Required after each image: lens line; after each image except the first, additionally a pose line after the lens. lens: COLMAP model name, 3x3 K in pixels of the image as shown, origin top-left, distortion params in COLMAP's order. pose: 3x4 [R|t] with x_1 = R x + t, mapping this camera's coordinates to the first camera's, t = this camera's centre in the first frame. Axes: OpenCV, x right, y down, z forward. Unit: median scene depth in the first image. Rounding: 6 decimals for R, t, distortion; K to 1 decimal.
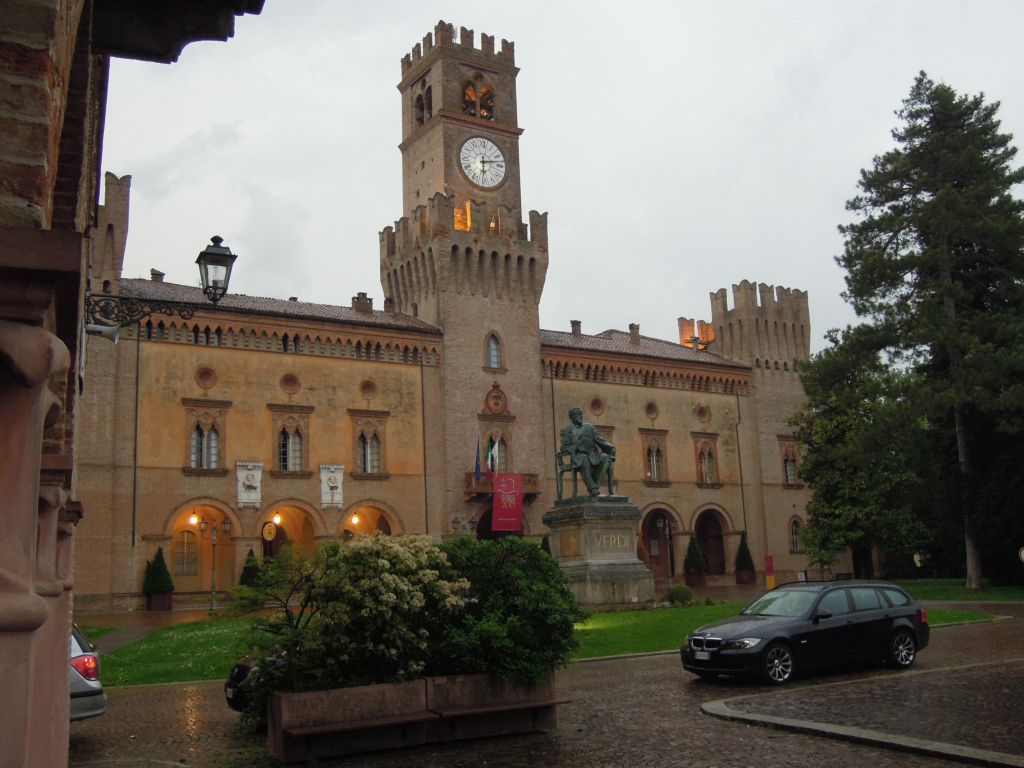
lens RADIAL K [[1054.8, 0, 515.3], [0, 1054.8, 378.1], [0, 0, 1]] dist [-0.048957, 0.000000]
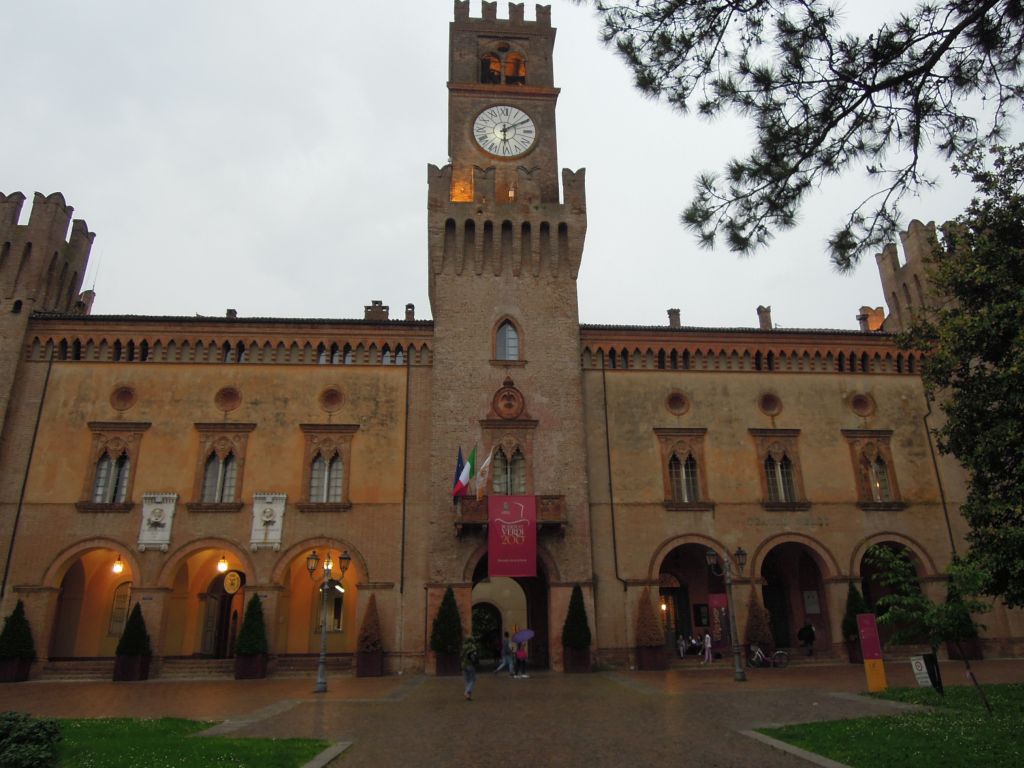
lens RADIAL K [[735.4, 0, 513.5], [0, 735.4, 383.7], [0, 0, 1]] dist [-0.017661, -0.008312]
pose [[0.885073, -0.136625, -0.444949, 0.228087], [0.074211, 0.985142, -0.154879, 0.093516], [0.459499, 0.104059, 0.882062, 0.552943]]
